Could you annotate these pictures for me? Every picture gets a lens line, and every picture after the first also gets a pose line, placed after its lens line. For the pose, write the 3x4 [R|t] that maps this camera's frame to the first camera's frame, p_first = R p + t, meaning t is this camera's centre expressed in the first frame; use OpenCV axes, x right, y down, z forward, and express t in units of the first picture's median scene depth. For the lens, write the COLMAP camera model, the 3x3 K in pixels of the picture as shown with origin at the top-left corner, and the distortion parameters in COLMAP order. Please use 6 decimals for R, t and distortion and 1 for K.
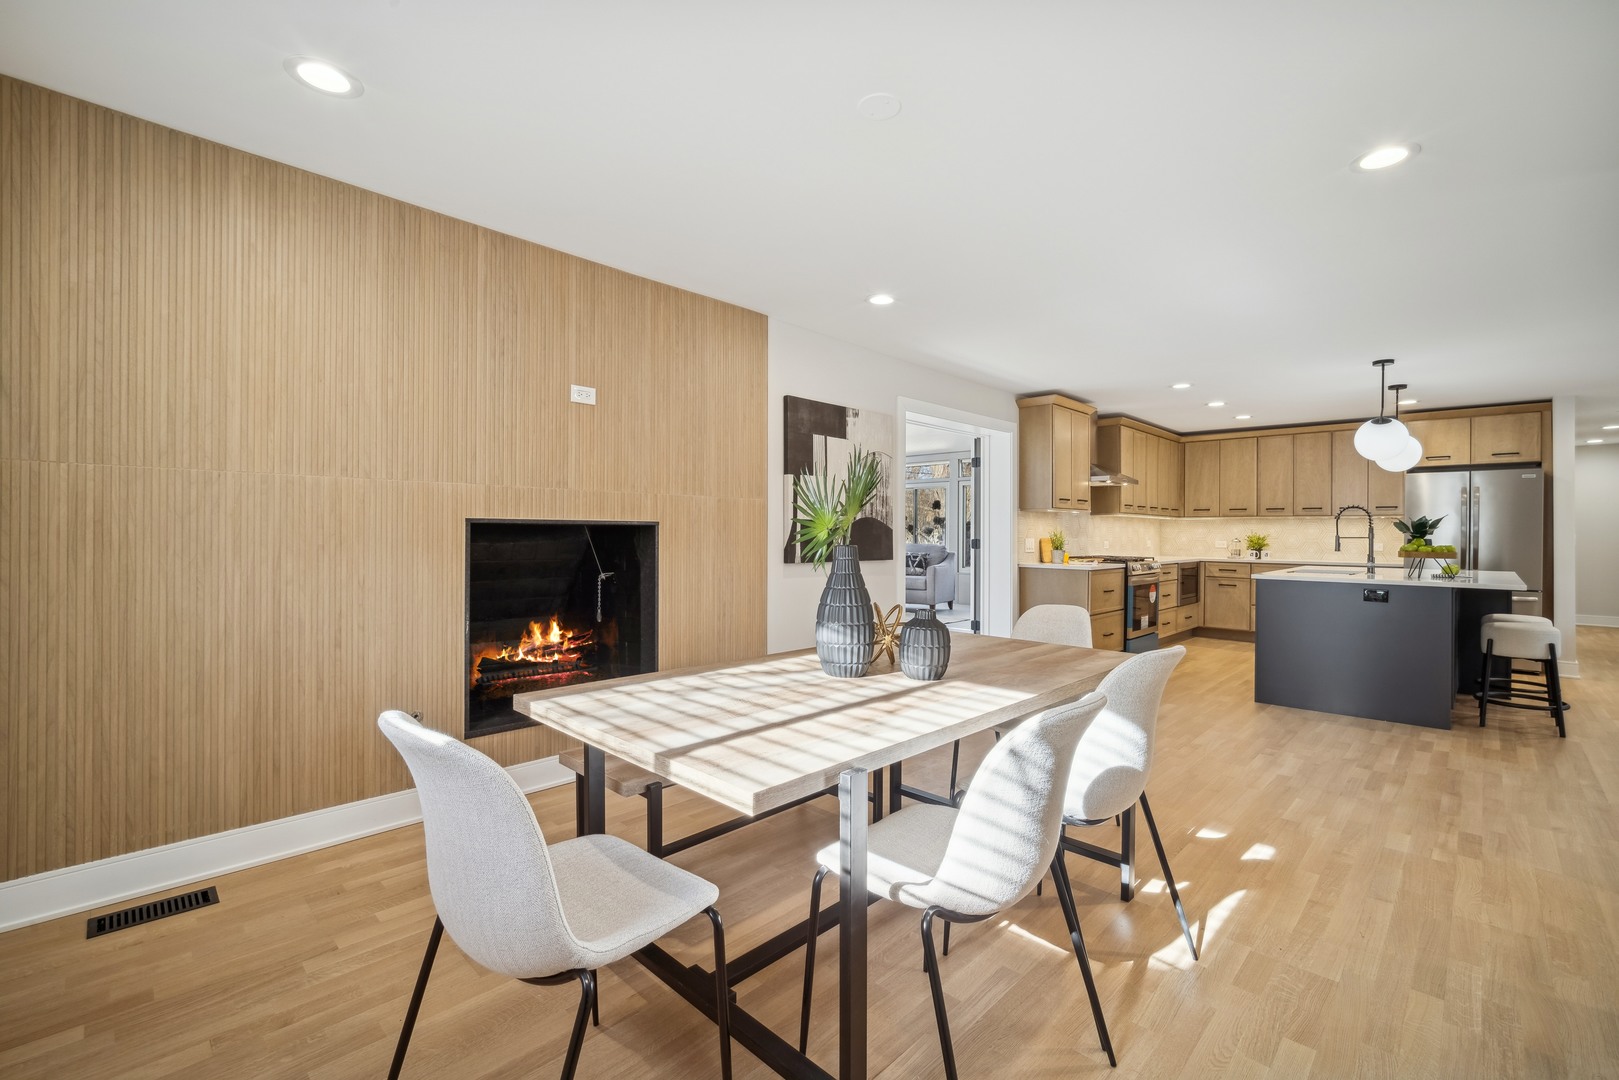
lens RADIAL K [[701.4, 0, 816.2], [0, 701.4, 533.5], [0, 0, 1]] dist [-0.001284, -0.000115]
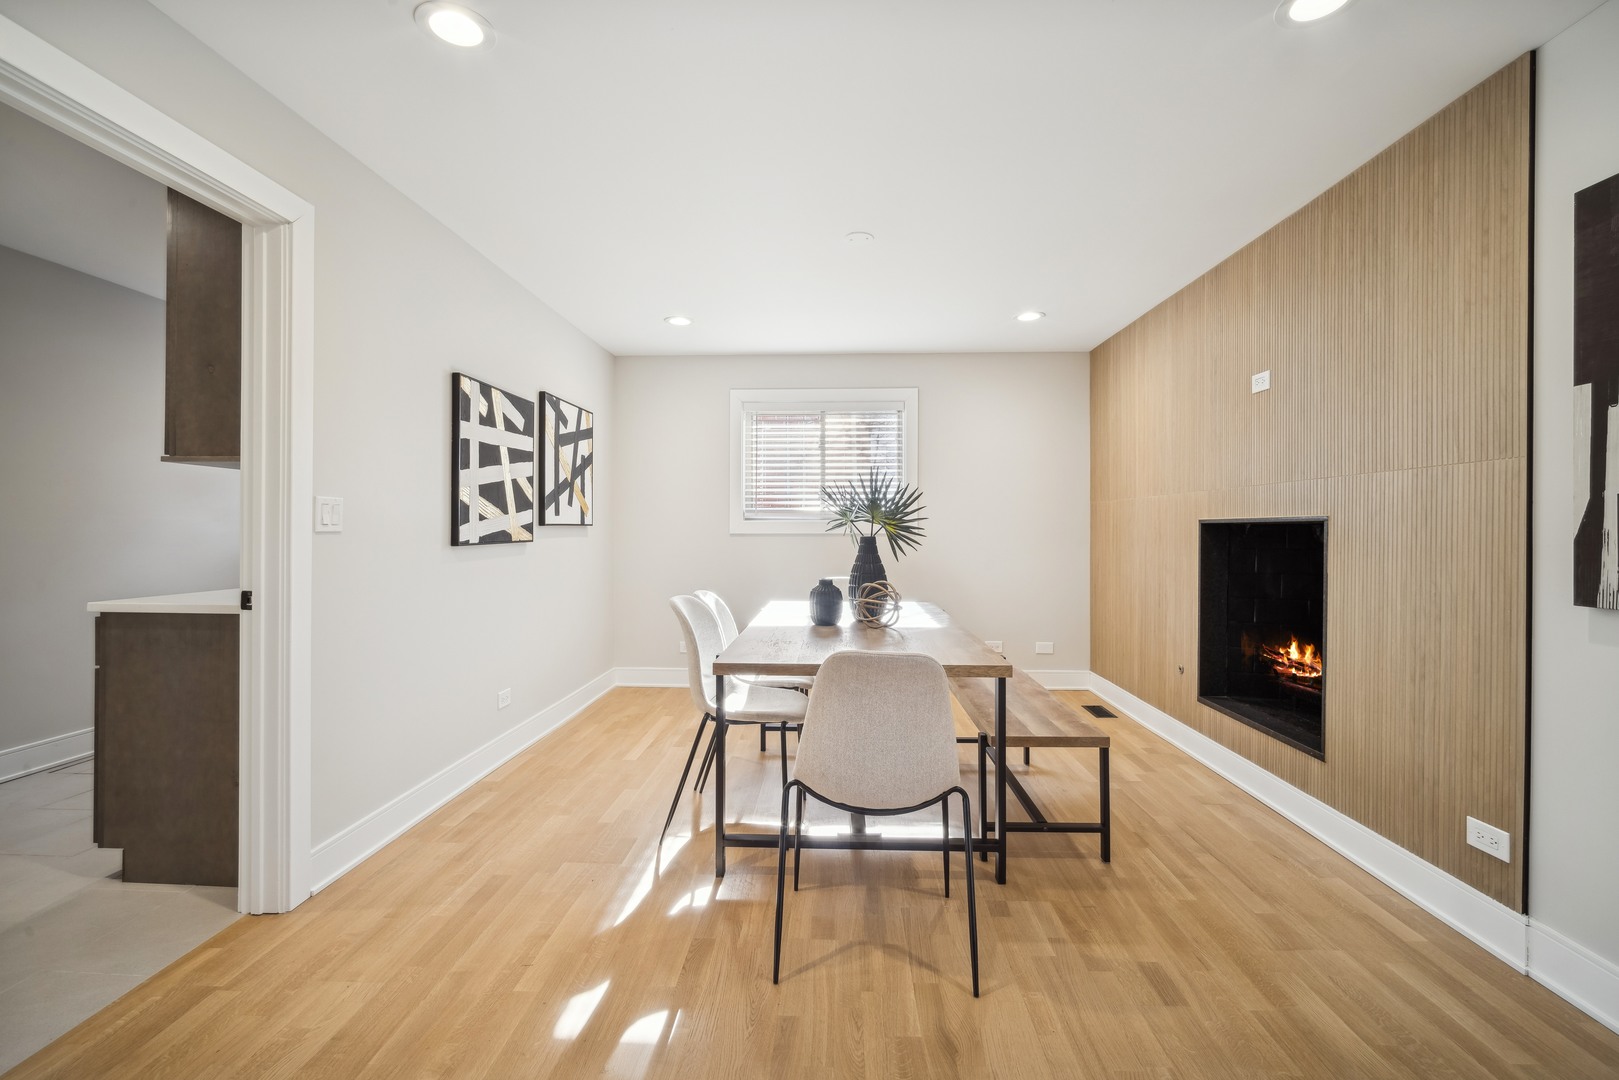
lens RADIAL K [[701.4, 0, 816.2], [0, 701.4, 533.5], [0, 0, 1]] dist [-0.001284, -0.000115]
pose [[-0.745304, -0.005759, -0.666700, 0.797103], [-0.005720, 0.999981, -0.002243, 0.006840], [0.666701, 0.002142, -0.745323, 1.437577]]
